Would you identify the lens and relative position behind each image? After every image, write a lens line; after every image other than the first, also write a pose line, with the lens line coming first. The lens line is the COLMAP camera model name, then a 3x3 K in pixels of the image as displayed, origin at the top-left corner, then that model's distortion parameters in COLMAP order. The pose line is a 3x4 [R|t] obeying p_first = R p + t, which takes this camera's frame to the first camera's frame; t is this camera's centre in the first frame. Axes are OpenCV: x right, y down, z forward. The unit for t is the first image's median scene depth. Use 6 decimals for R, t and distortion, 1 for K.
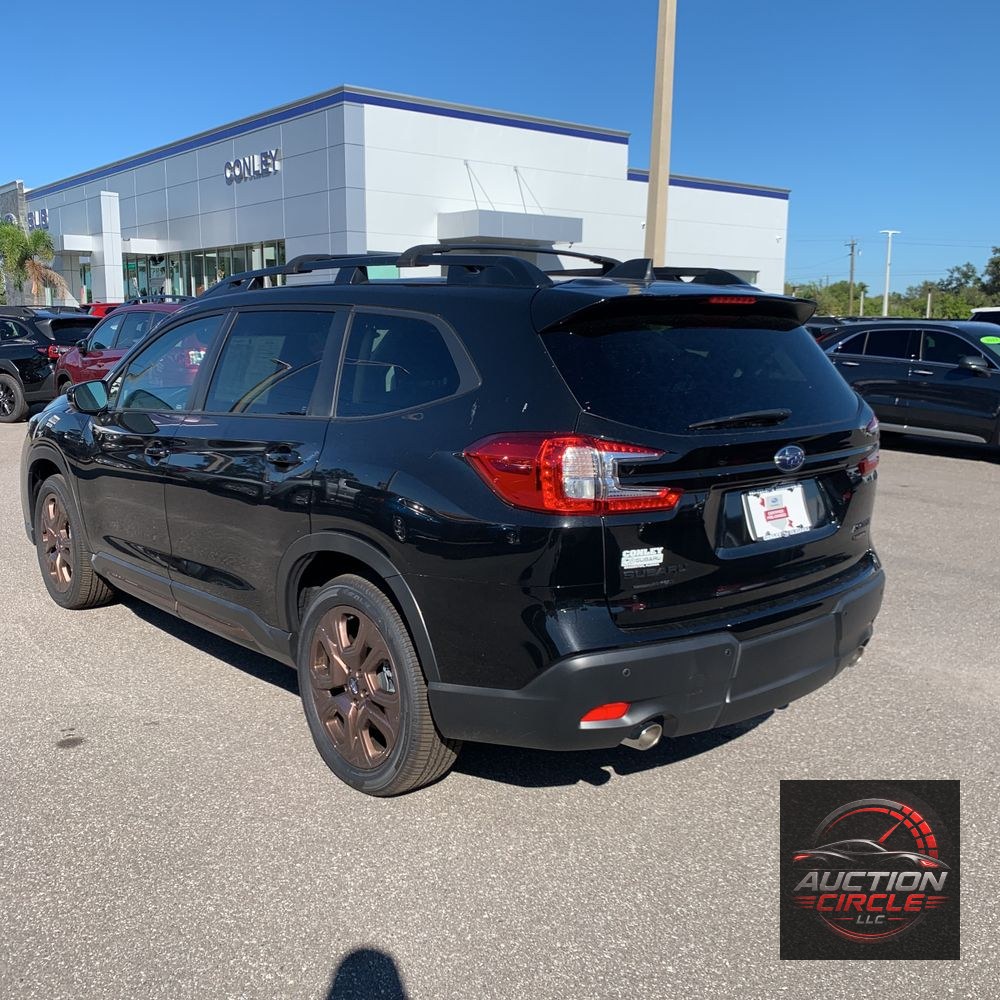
lens RADIAL K [[1036.7, 0, 484.3], [0, 1036.7, 485.6], [0, 0, 1]] dist [0.002888, 0.000000]
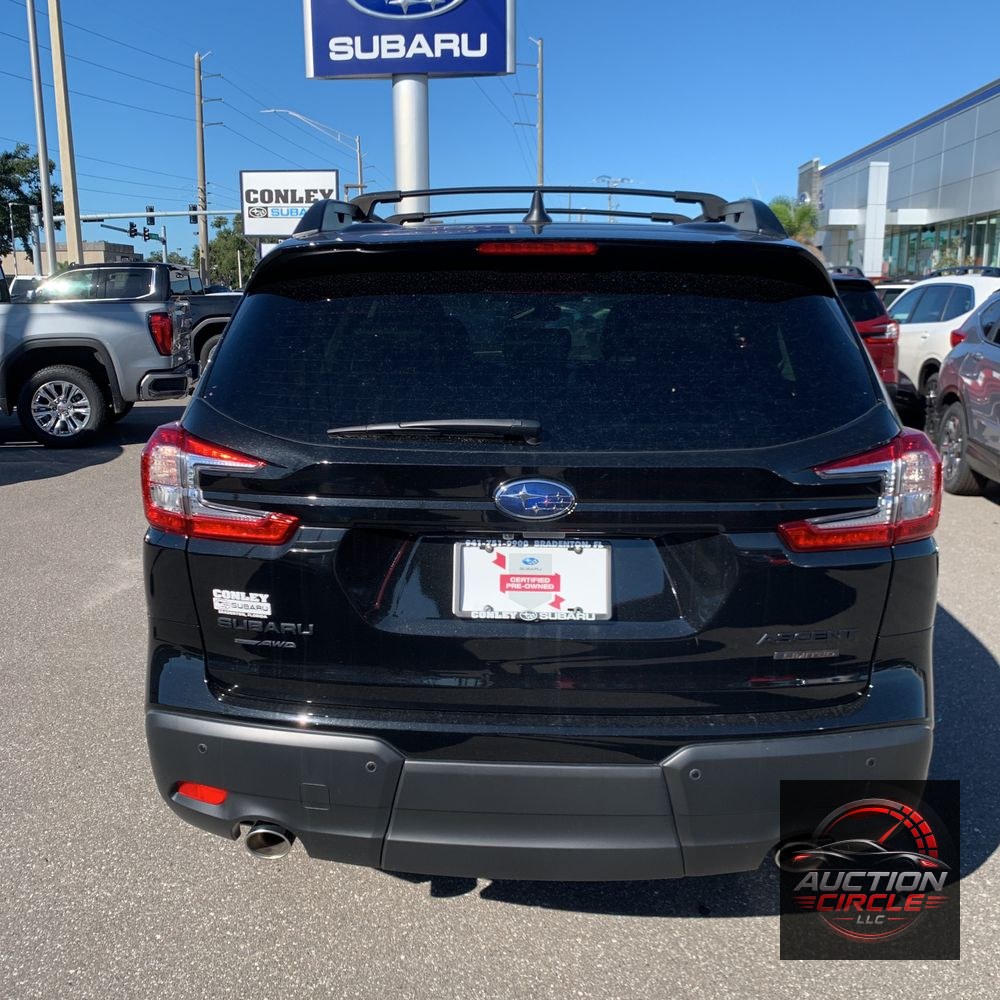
lens RADIAL K [[1036.7, 0, 492.3], [0, 1036.7, 494.1], [0, 0, 1]] dist [0.002888, 0.000000]
pose [[0.721745, 0.121604, -0.681393, 0.684900], [-0.101114, 0.992409, 0.070007, -0.068329], [0.684734, 0.018372, 0.728562, 0.513291]]
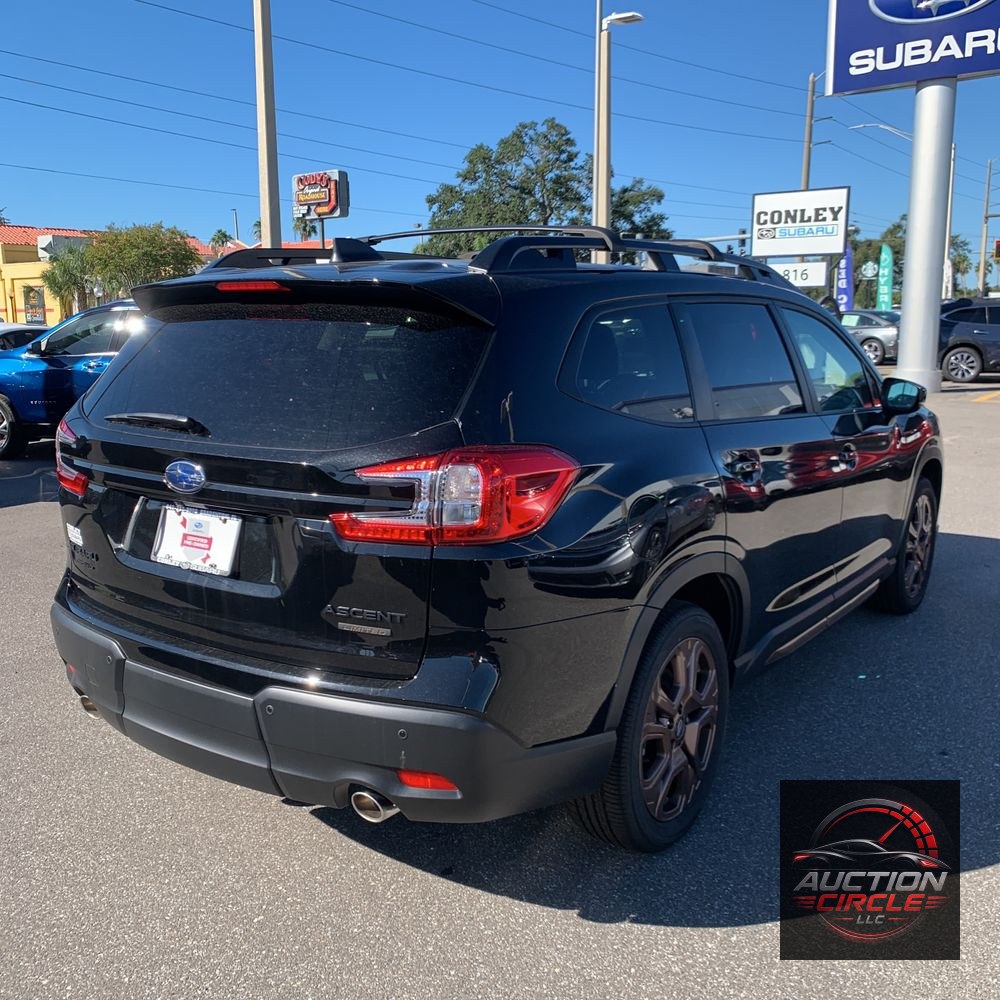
lens RADIAL K [[1036.7, 0, 500.3], [0, 1036.7, 498.2], [0, 0, 1]] dist [0.002888, 0.000000]
pose [[0.225947, 0.159805, -0.960943, 1.122486], [-0.144908, 0.980991, 0.129067, -0.148743], [0.963302, 0.110086, 0.244809, 1.015909]]
